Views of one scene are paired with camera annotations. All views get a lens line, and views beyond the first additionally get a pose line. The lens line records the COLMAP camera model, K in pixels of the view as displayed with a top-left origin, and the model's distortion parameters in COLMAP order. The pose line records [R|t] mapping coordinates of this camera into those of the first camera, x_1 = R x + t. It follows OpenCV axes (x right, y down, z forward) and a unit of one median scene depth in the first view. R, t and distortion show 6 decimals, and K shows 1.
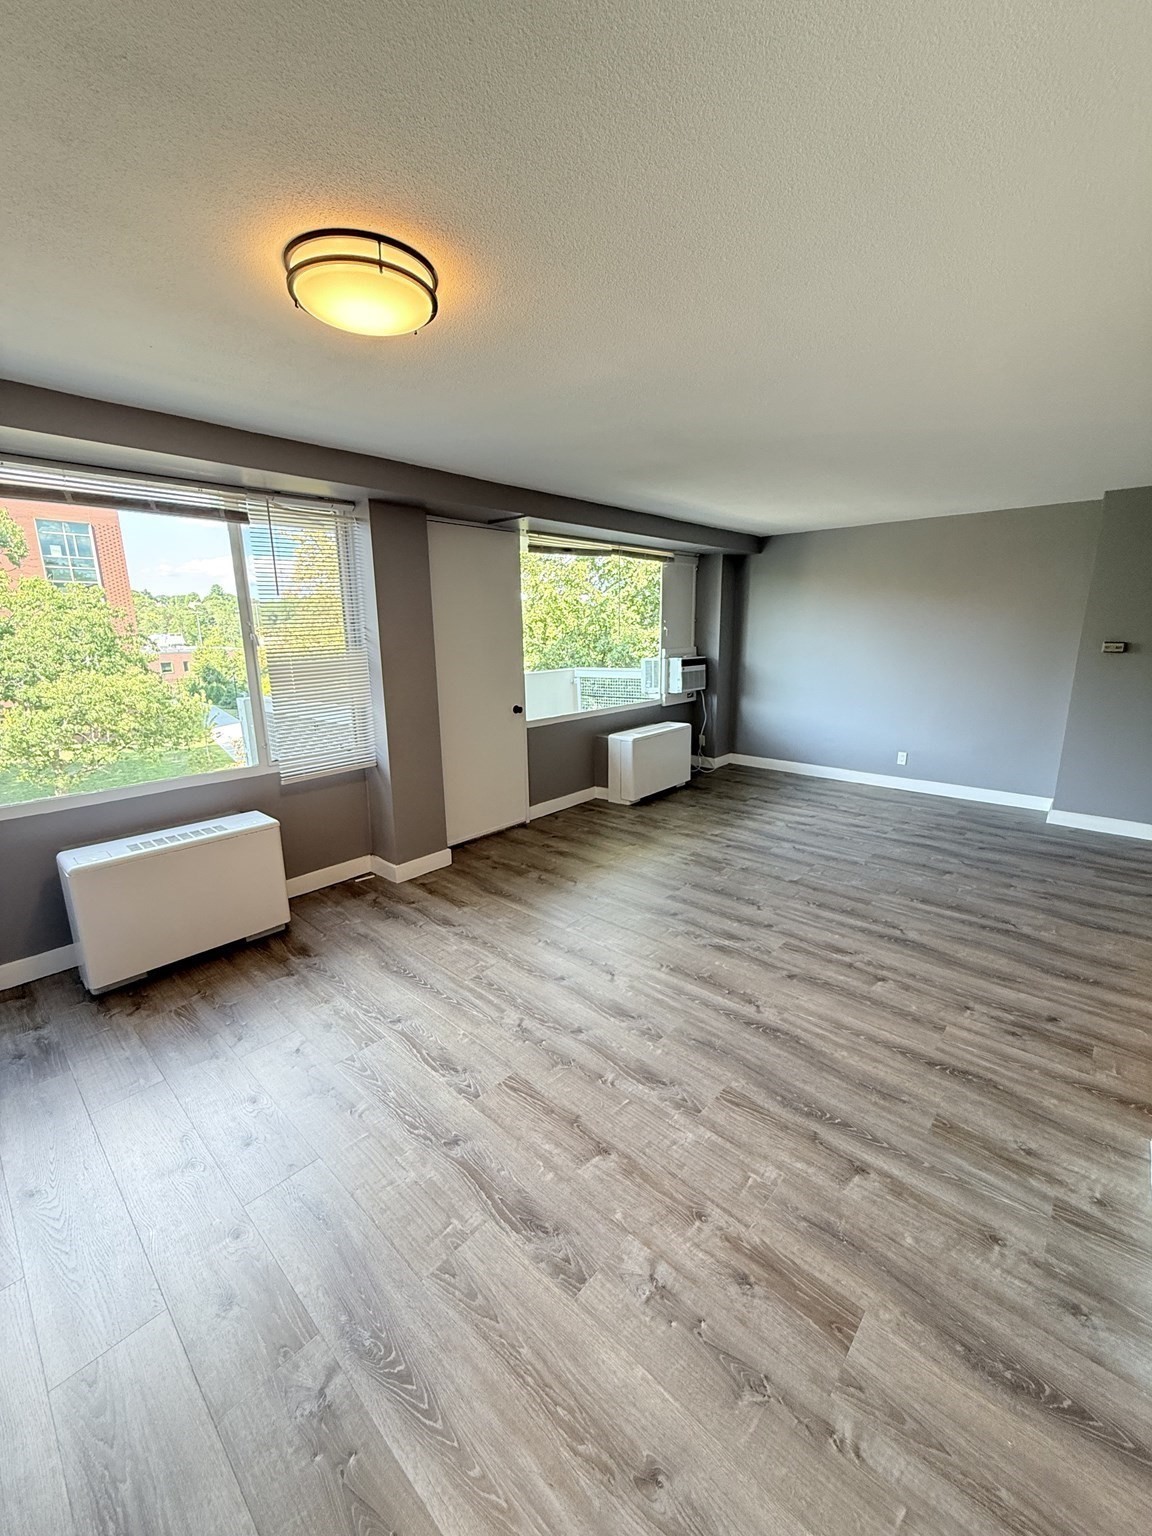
lens RADIAL K [[615.7, 0, 578.1], [0, 615.7, 766.7], [0, 0, 1]] dist [0.000977, 0.000017]
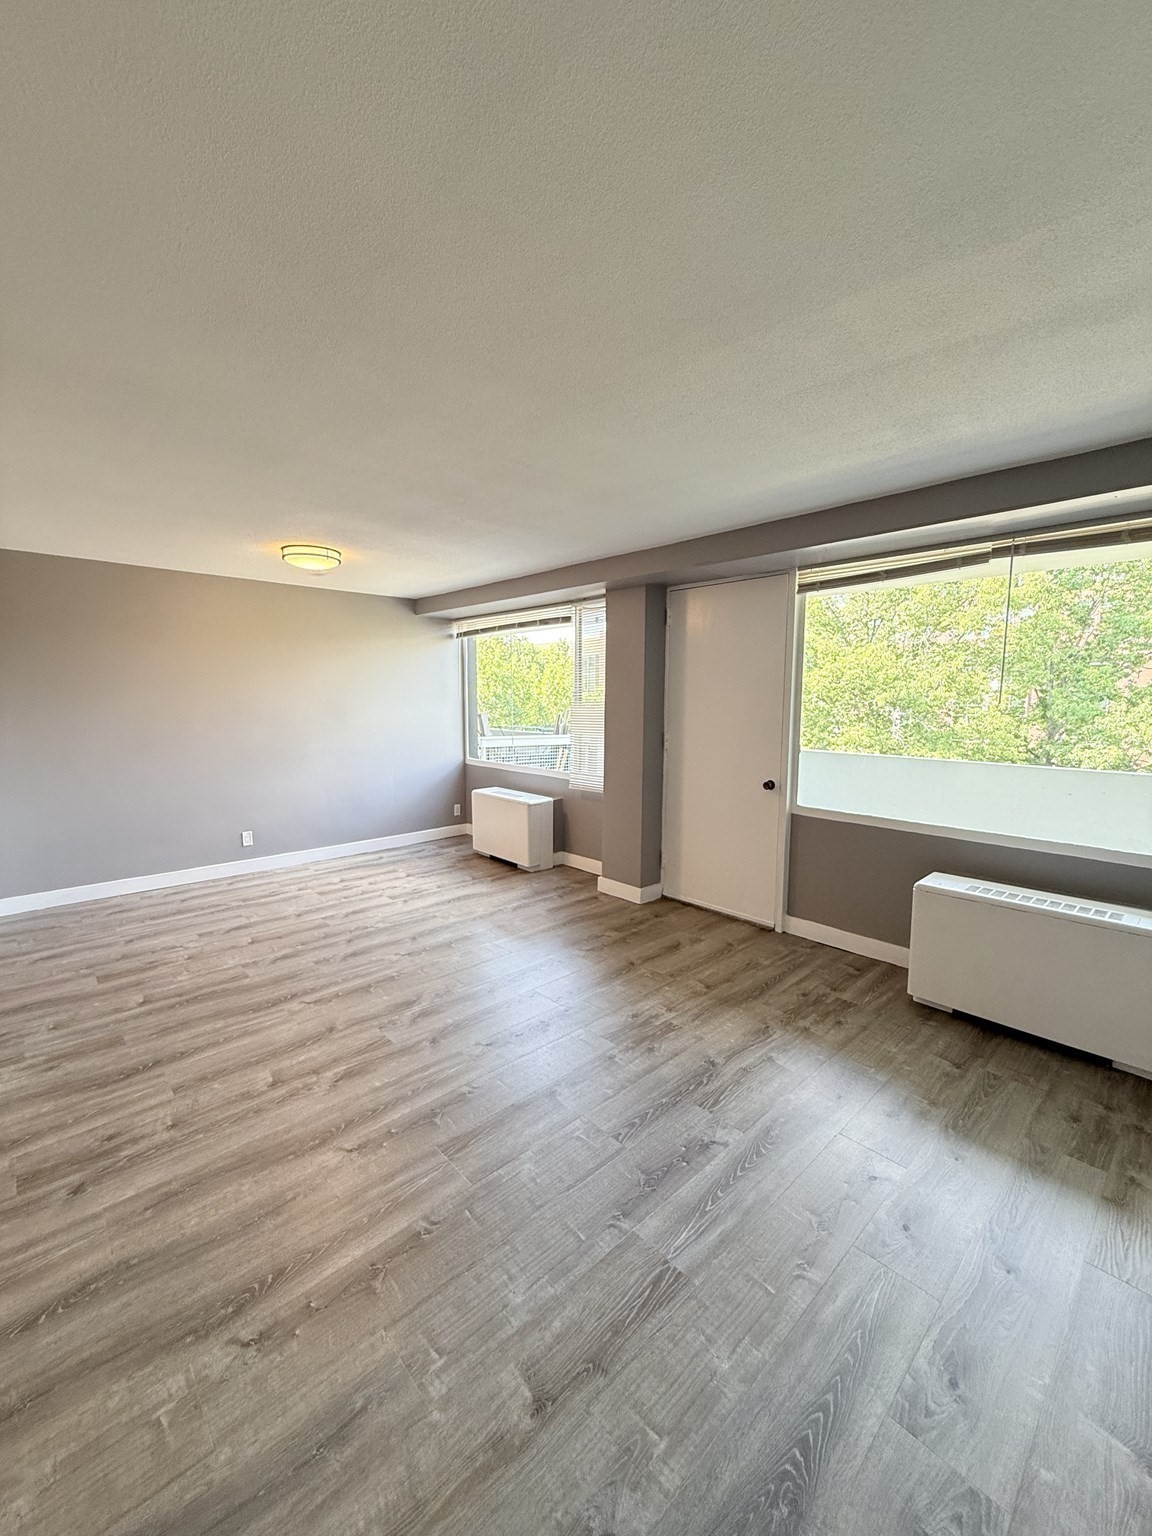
lens RADIAL K [[615.7, 0, 578.1], [0, 615.7, 766.7], [0, 0, 1]] dist [0.000977, 0.000017]
pose [[-0.084984, 0.124803, -0.988535, 1.315864], [-0.227898, 0.963389, 0.141221, -0.314314], [0.969969, 0.237287, -0.053430, 1.422484]]
